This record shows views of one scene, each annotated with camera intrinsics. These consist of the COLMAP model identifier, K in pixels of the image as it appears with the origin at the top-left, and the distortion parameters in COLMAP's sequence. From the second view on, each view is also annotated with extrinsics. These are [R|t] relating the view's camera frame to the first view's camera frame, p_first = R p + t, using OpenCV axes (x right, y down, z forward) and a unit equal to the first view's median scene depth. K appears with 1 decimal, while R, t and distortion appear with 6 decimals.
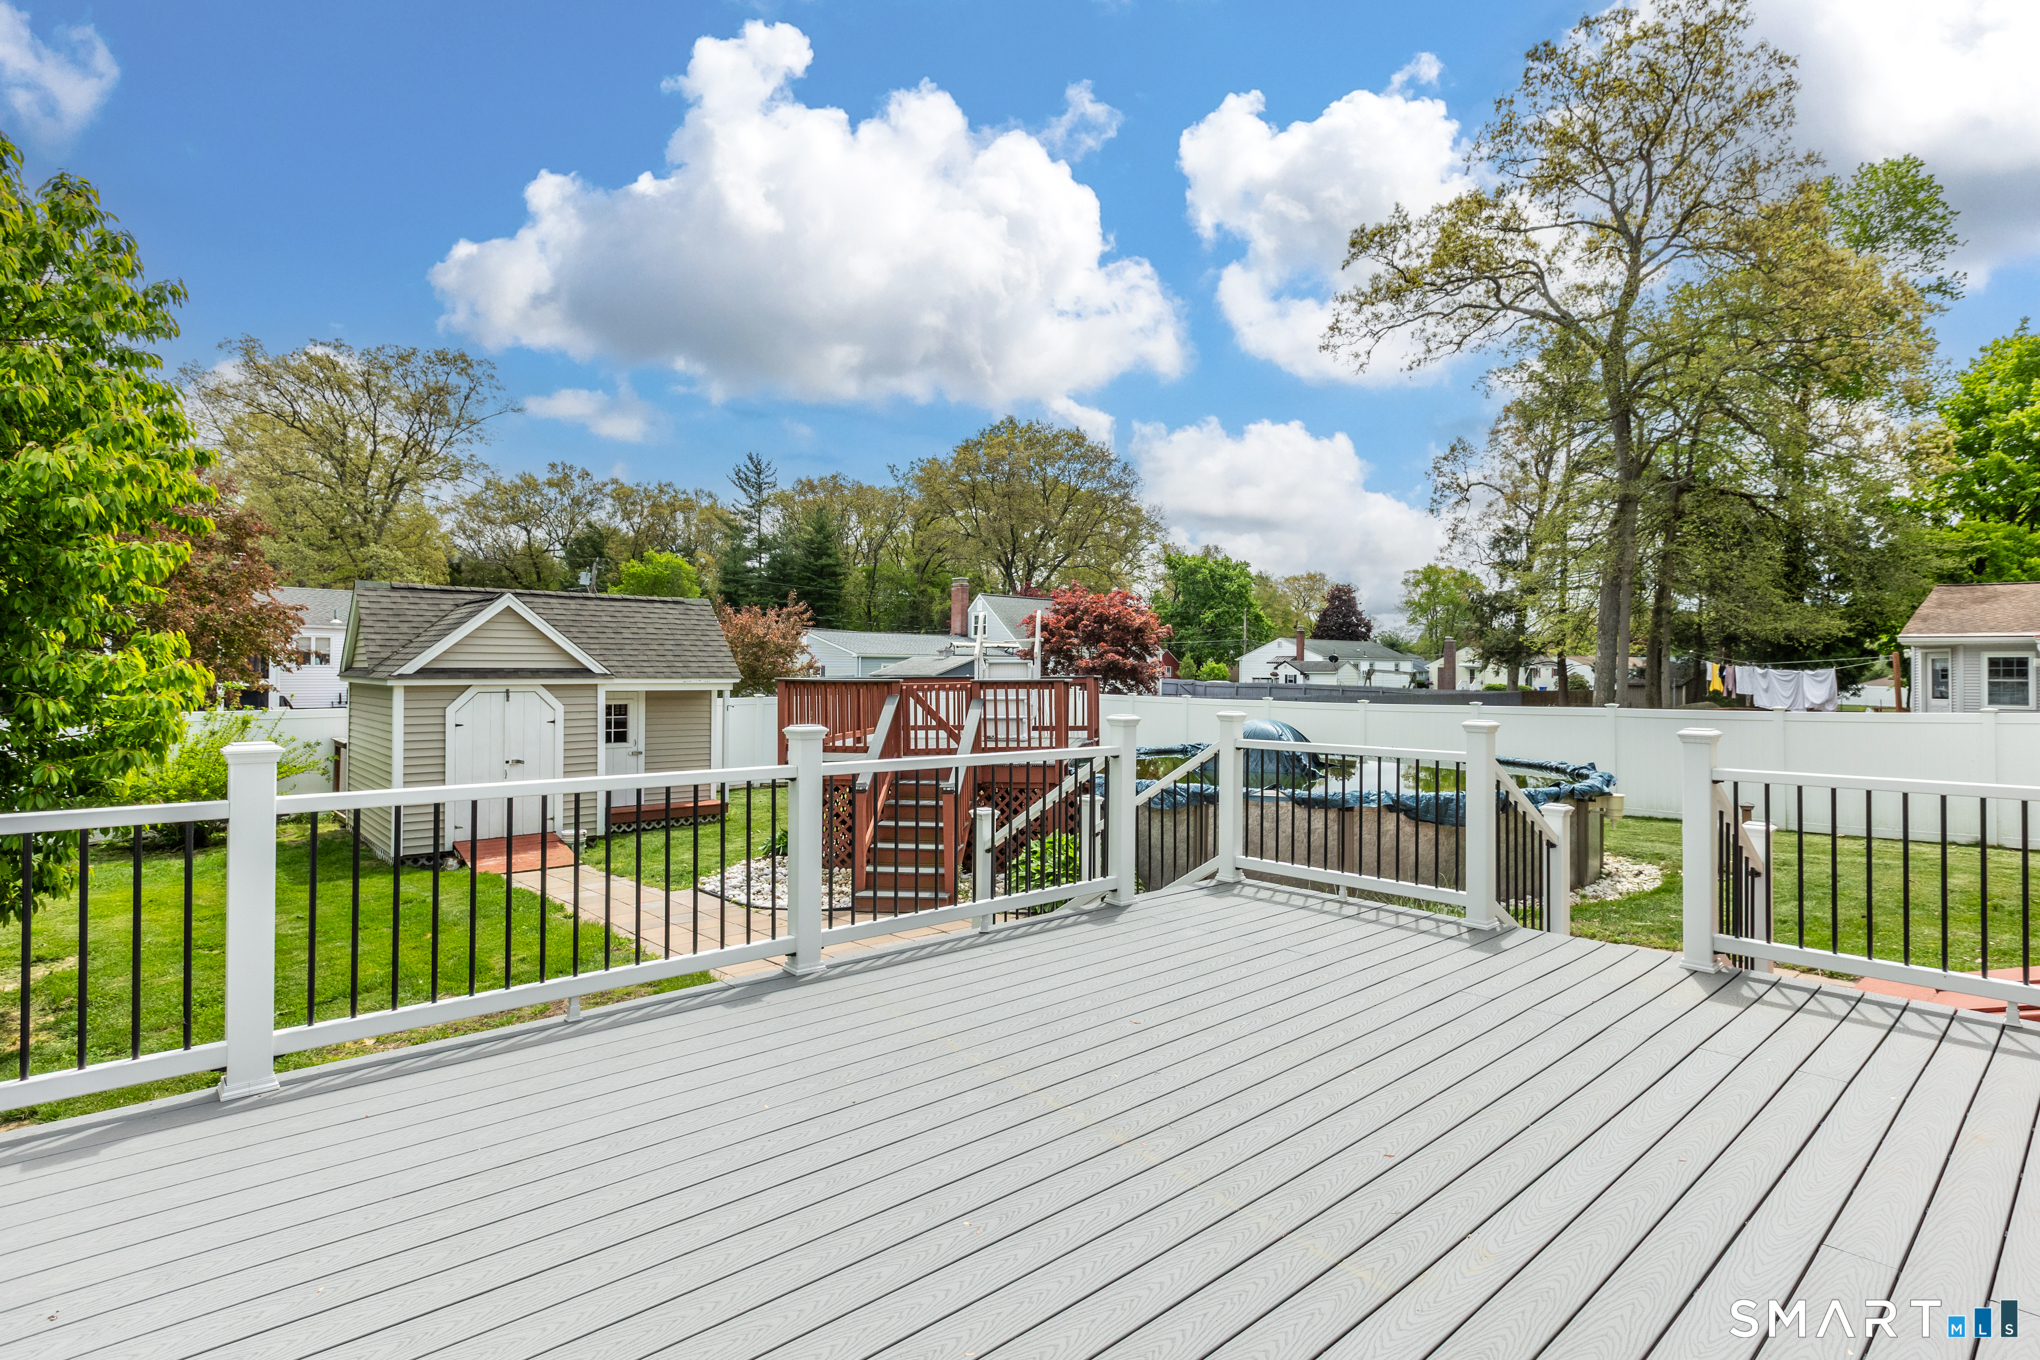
lens RADIAL K [[1026.8, 0, 1061.0], [0, 1026.8, 660.4], [0, 0, 1]] dist [-0.004726, 0.000016]
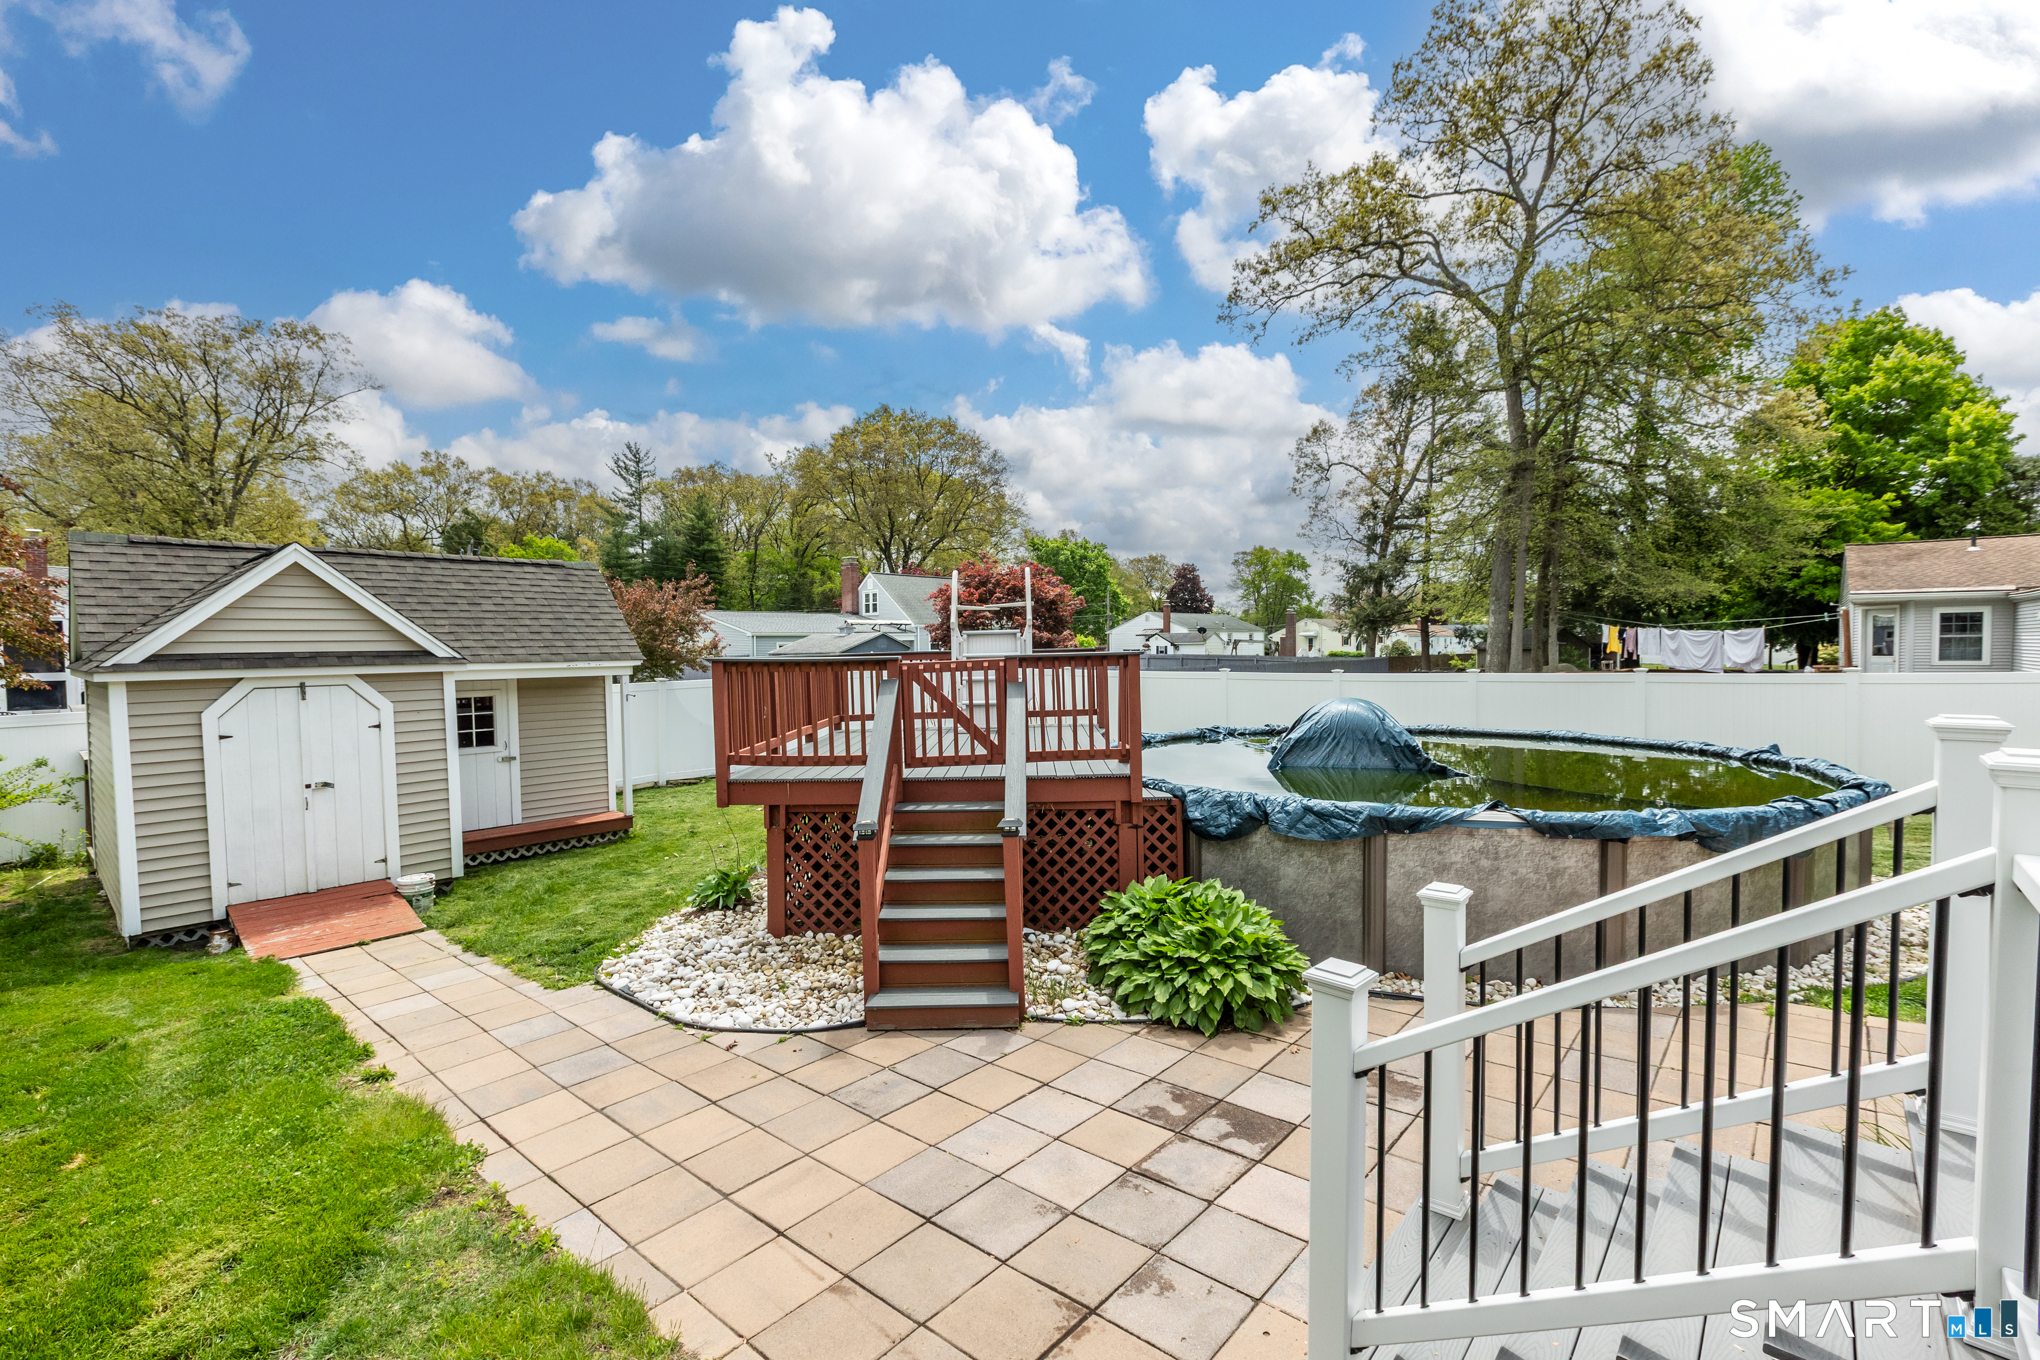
lens RADIAL K [[910.0, 0, 1015.0], [0, 910.0, 683.9], [0, 0, 1]] dist [0.000373, -0.000343]
pose [[0.994647, -0.023444, 0.100633, -0.028765], [0.018282, 0.998484, 0.051912, 0.001377], [-0.101697, -0.049794, 0.993568, 0.080386]]
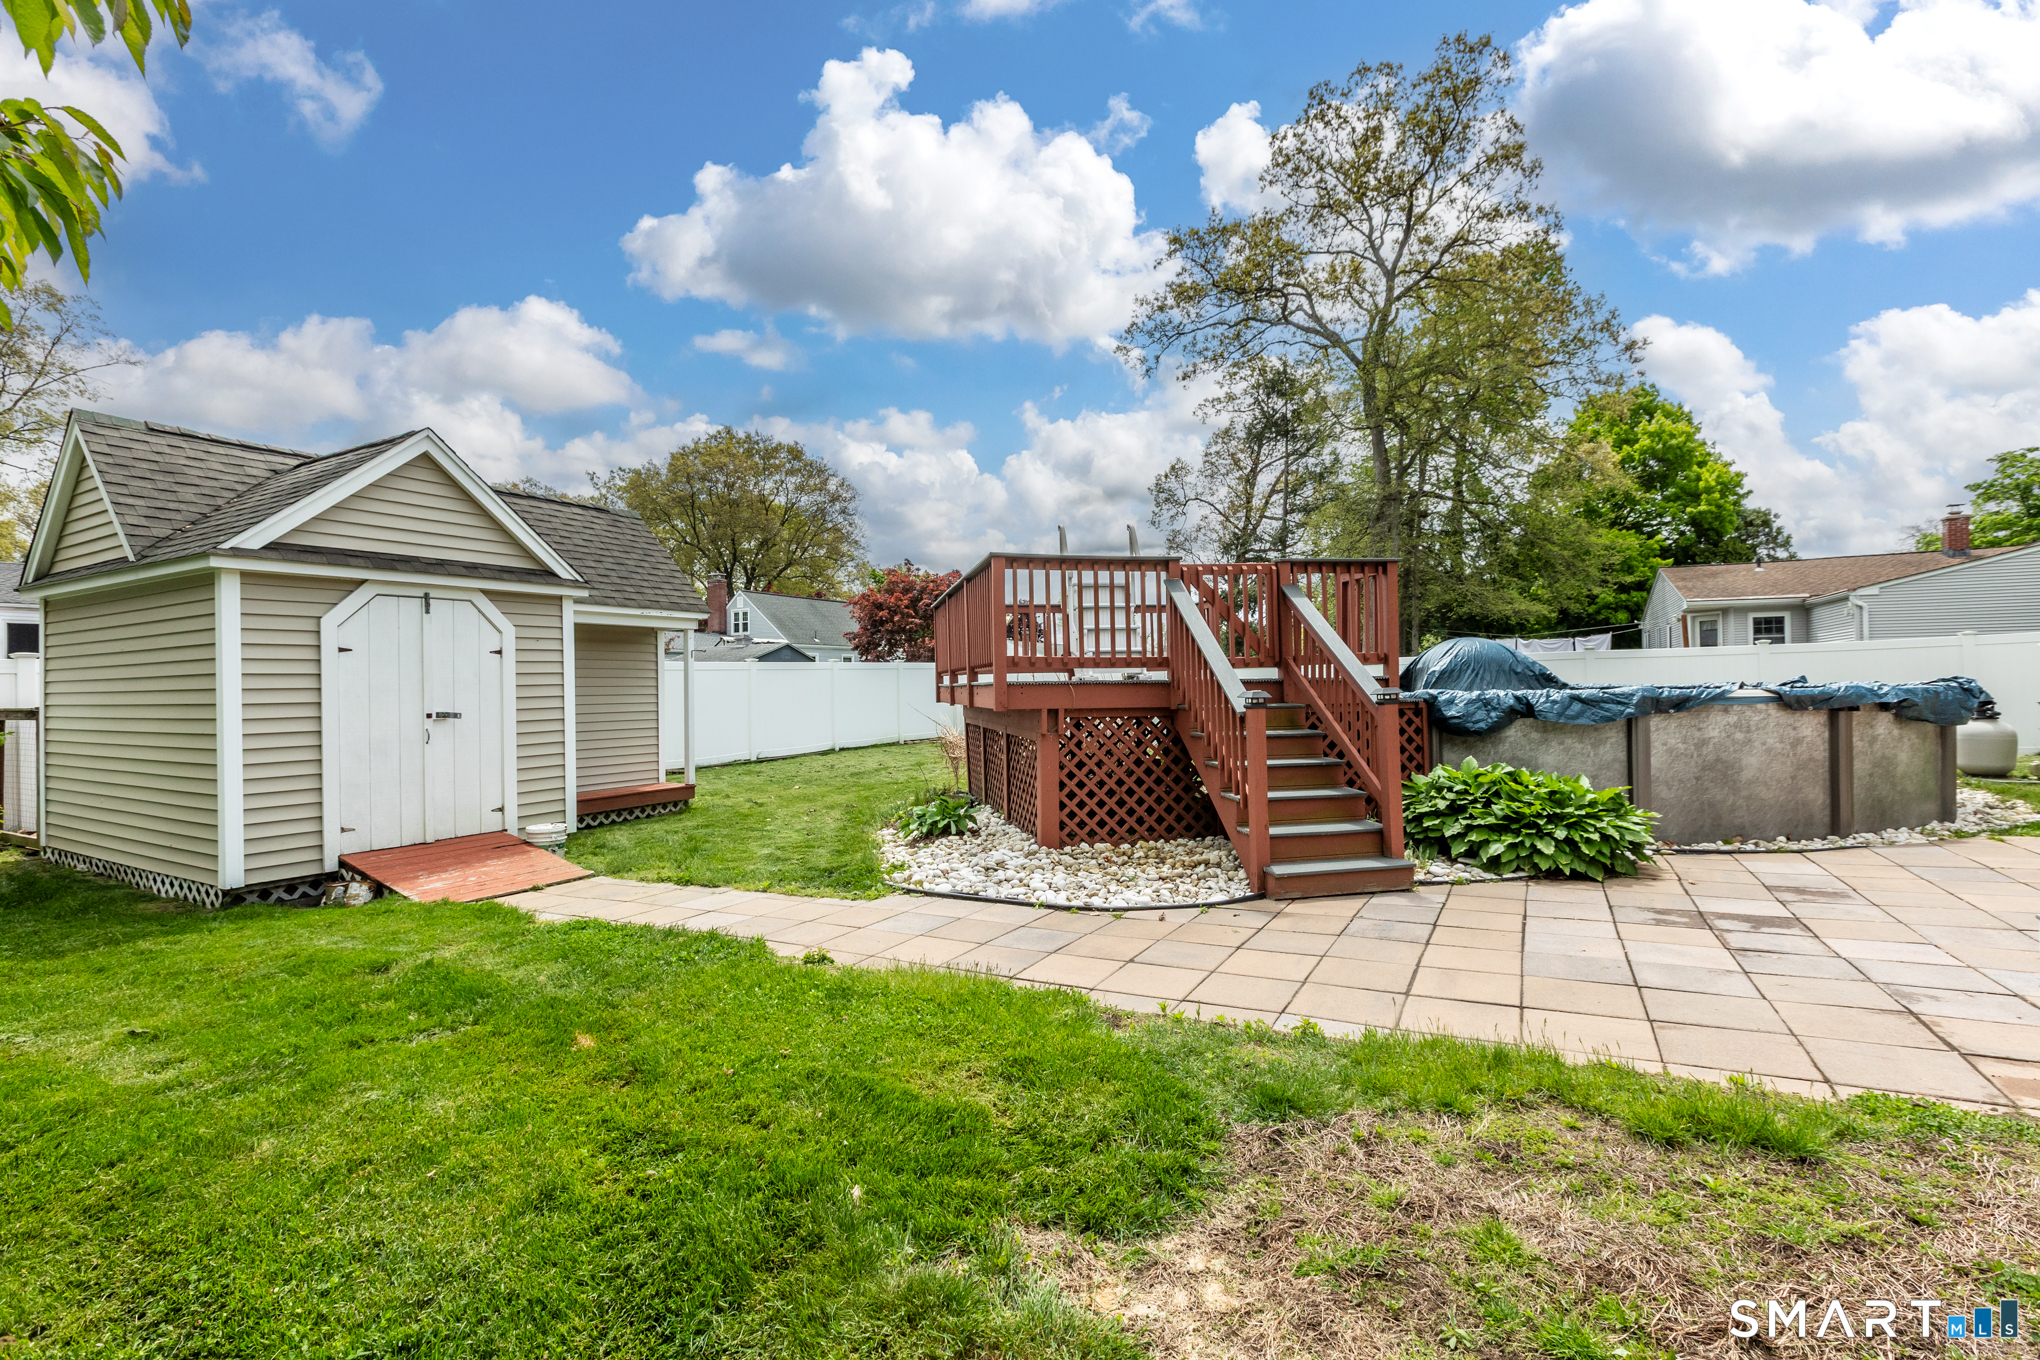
lens RADIAL K [[908.9, 0, 1020.0], [0, 908.9, 680.0], [0, 0, 1]] dist [0.000320, 0.000239]
pose [[0.951897, -0.016408, 0.305979, -0.089945], [0.015238, 0.999865, 0.006211, 0.019266], [-0.306039, -0.001250, 0.952018, 0.094766]]
